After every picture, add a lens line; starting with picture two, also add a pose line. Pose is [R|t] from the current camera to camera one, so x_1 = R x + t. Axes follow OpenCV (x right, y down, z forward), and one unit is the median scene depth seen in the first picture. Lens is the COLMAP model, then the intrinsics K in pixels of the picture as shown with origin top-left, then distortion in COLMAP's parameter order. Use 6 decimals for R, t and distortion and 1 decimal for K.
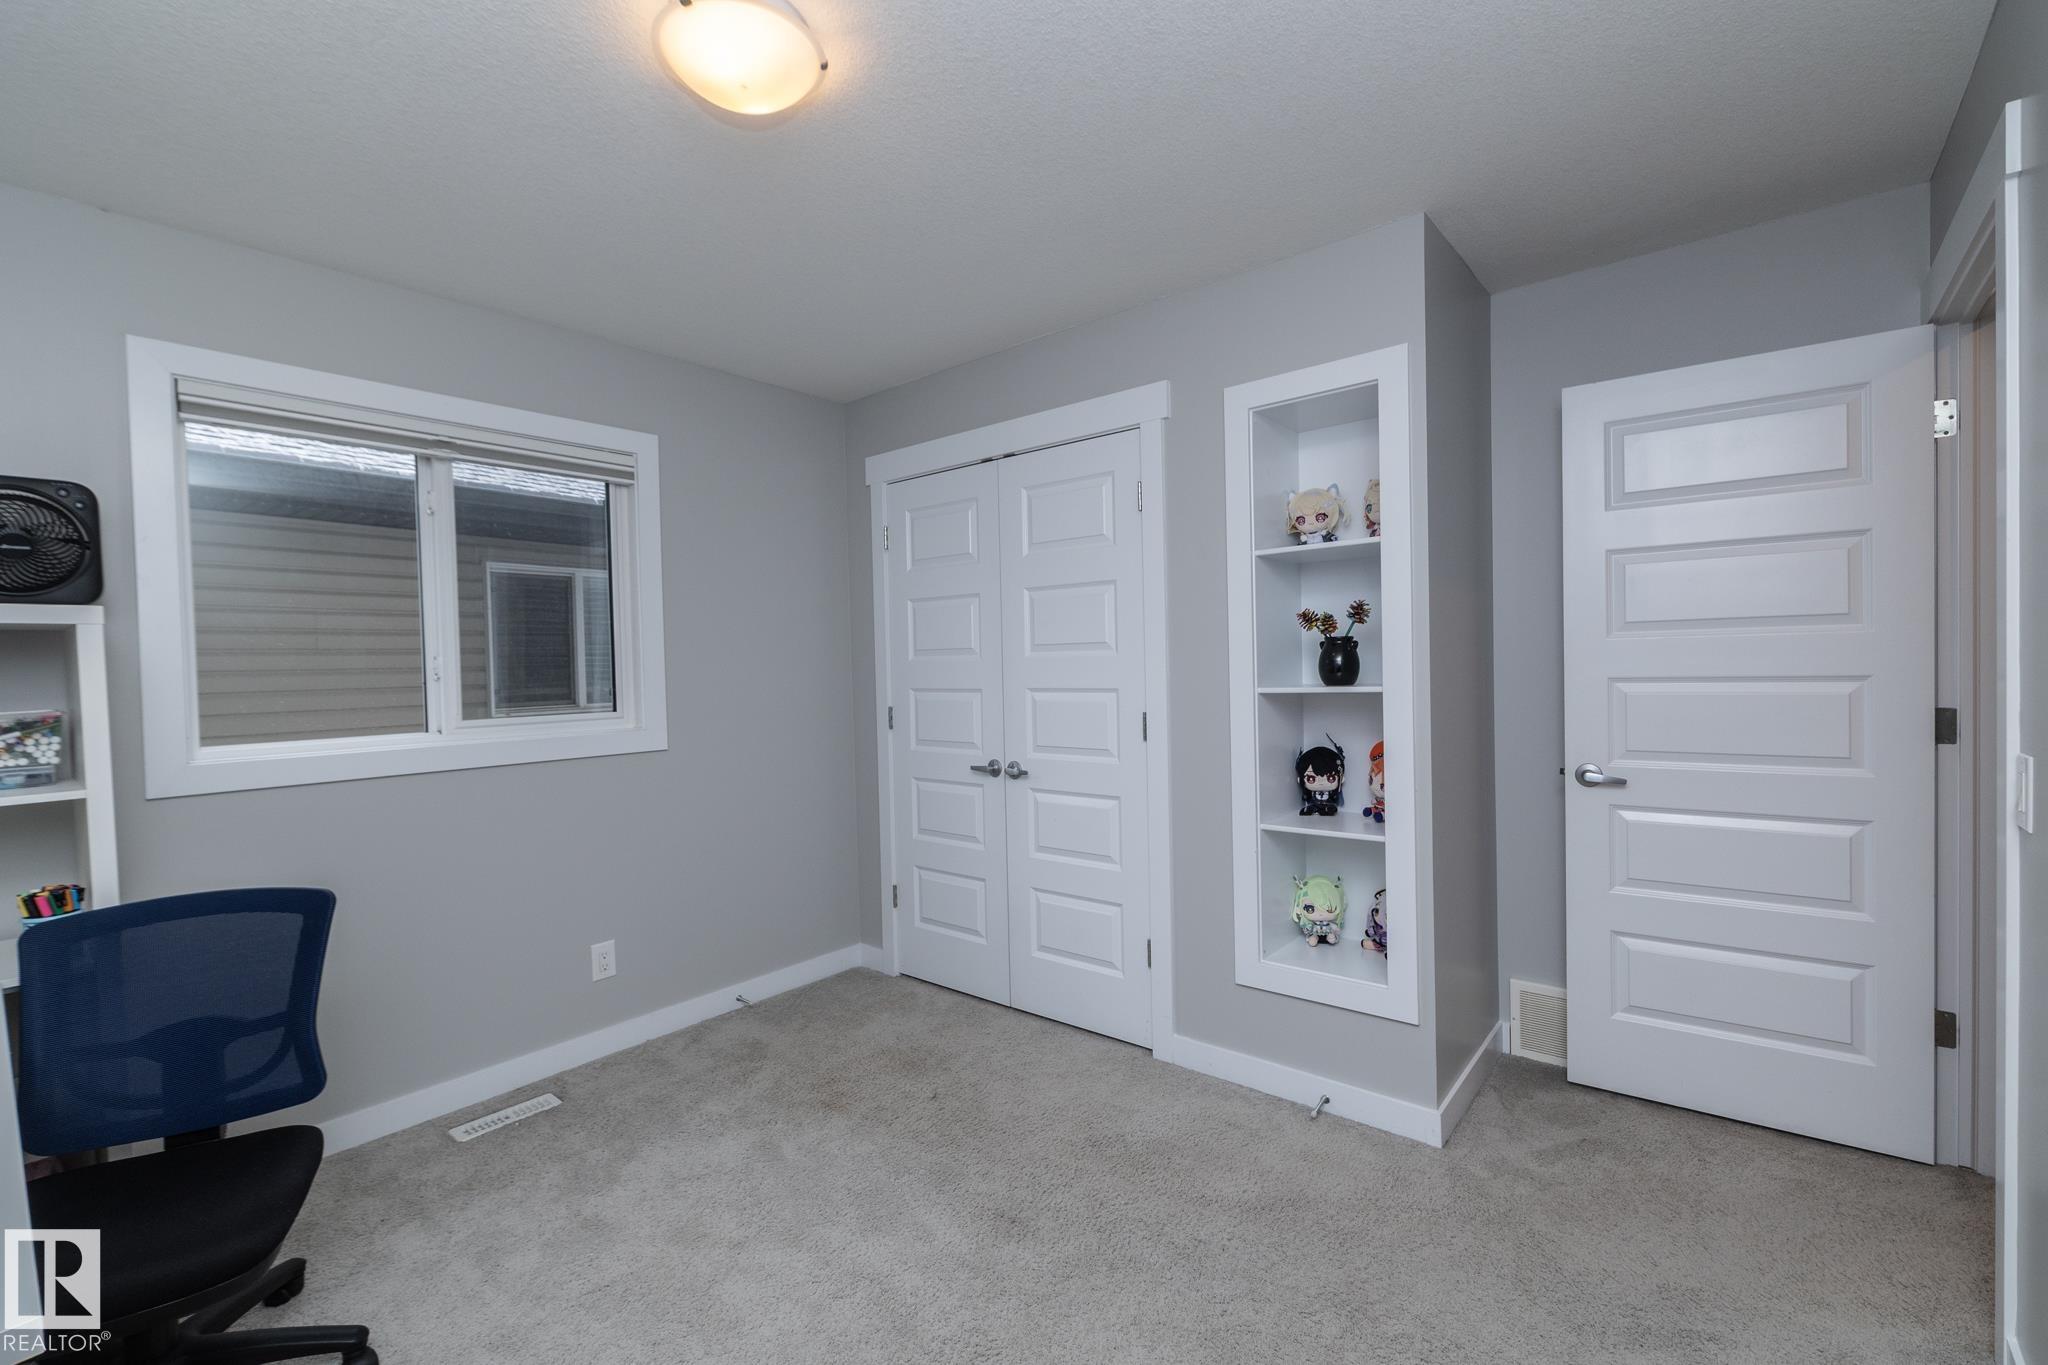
lens RADIAL K [[862.1, 0, 1015.9], [0, 862.1, 672.6], [0, 0, 1]] dist [-0.000062, -0.000528]
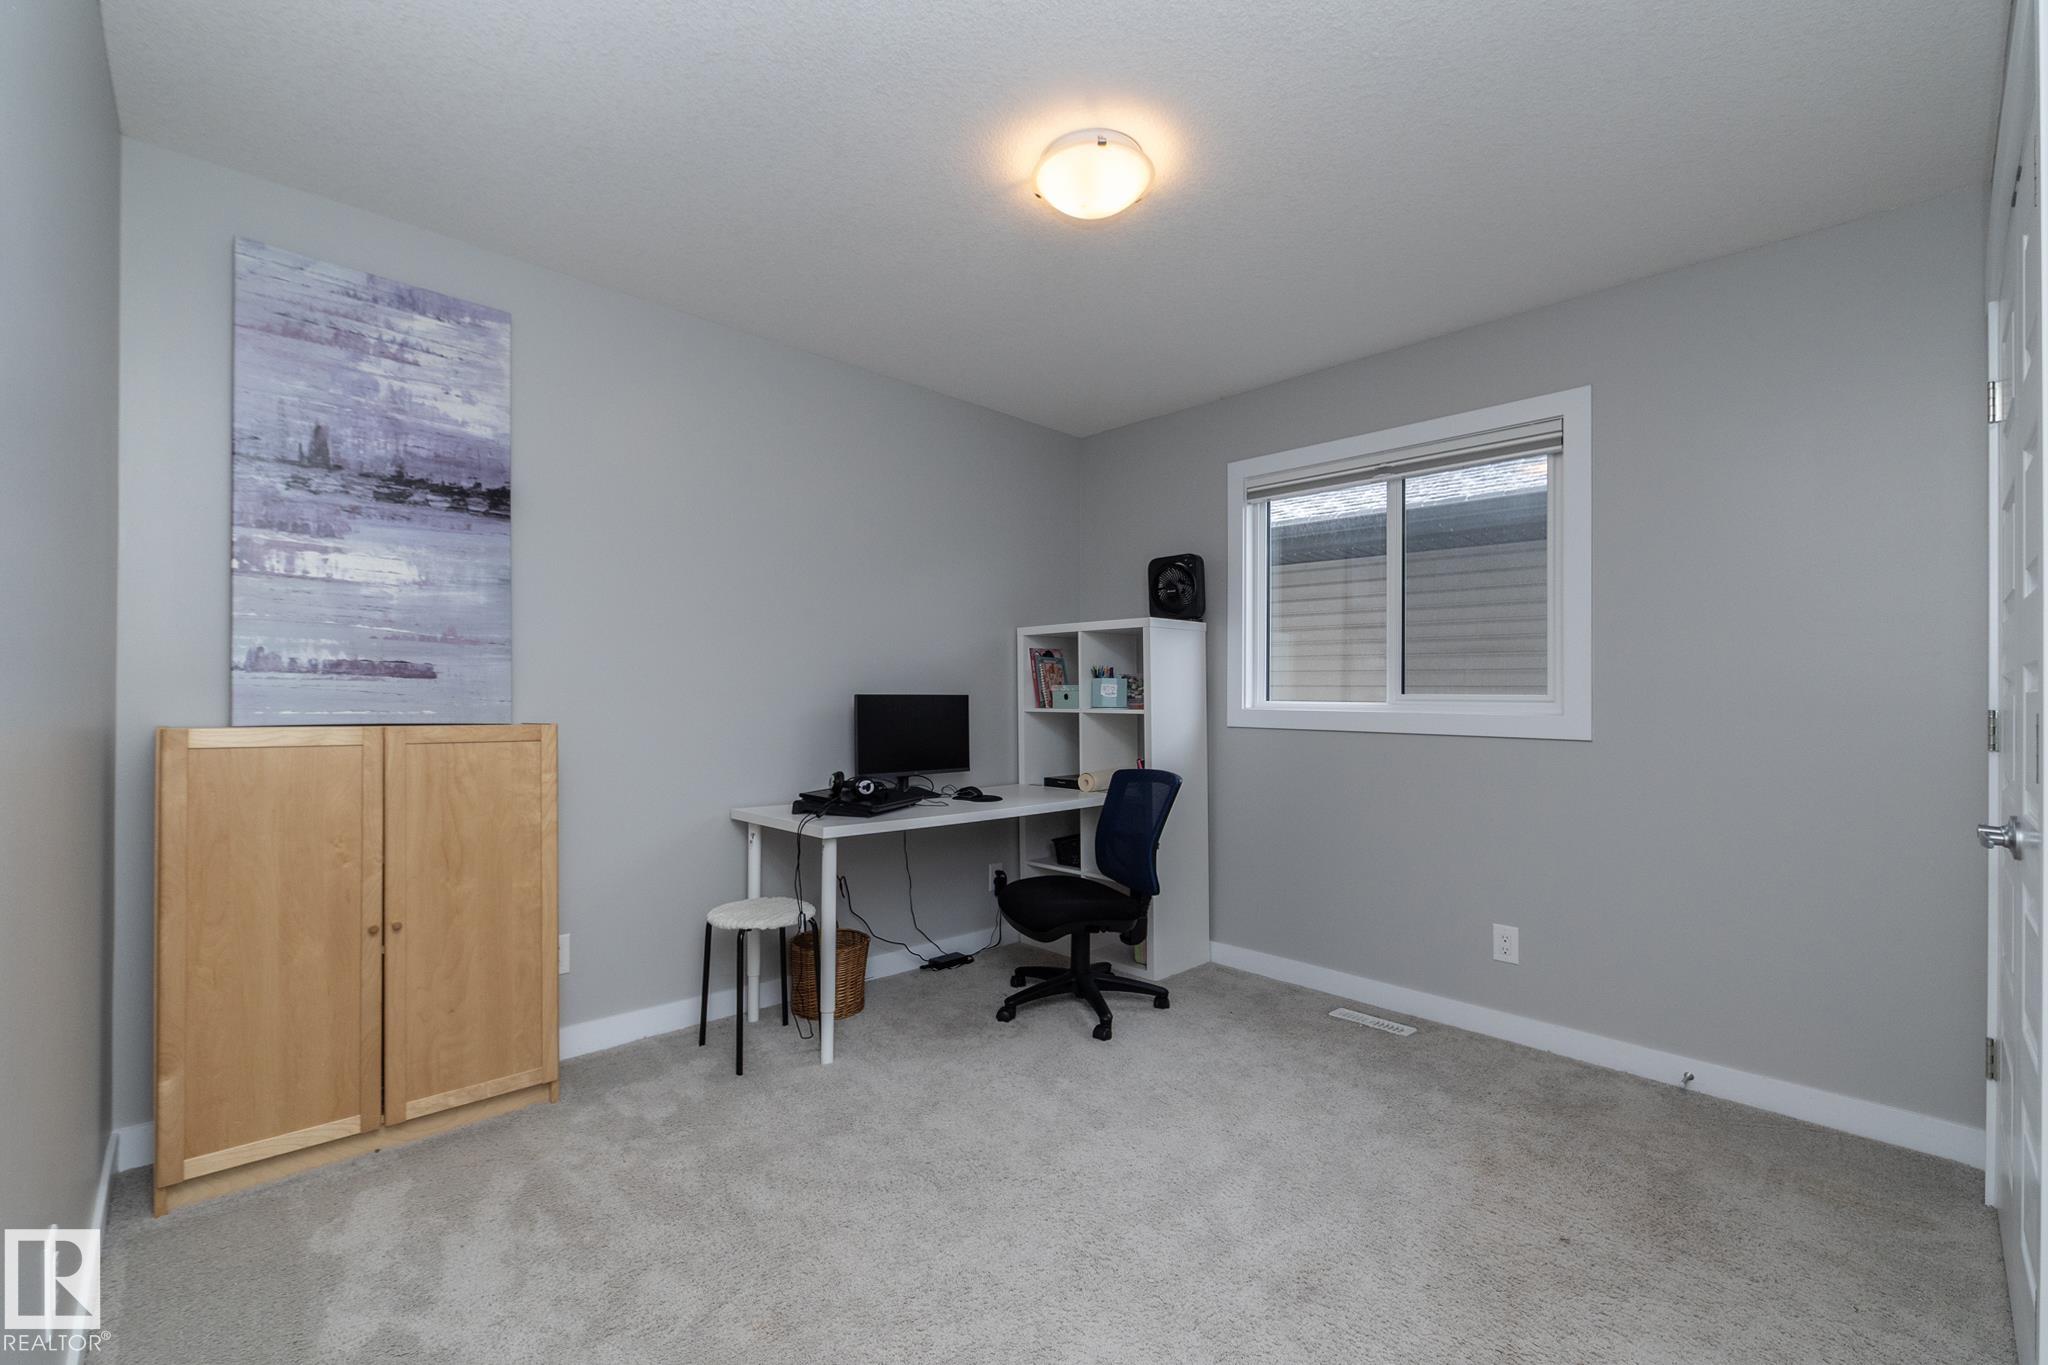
lens RADIAL K [[862.1, 0, 1015.9], [0, 862.1, 672.6], [0, 0, 1]] dist [-0.000062, -0.000528]
pose [[-0.120640, -0.001008, -0.992696, 0.589885], [-0.010770, 0.999942, 0.000293, 0.029108], [0.992638, 0.010726, -0.120644, 0.573290]]
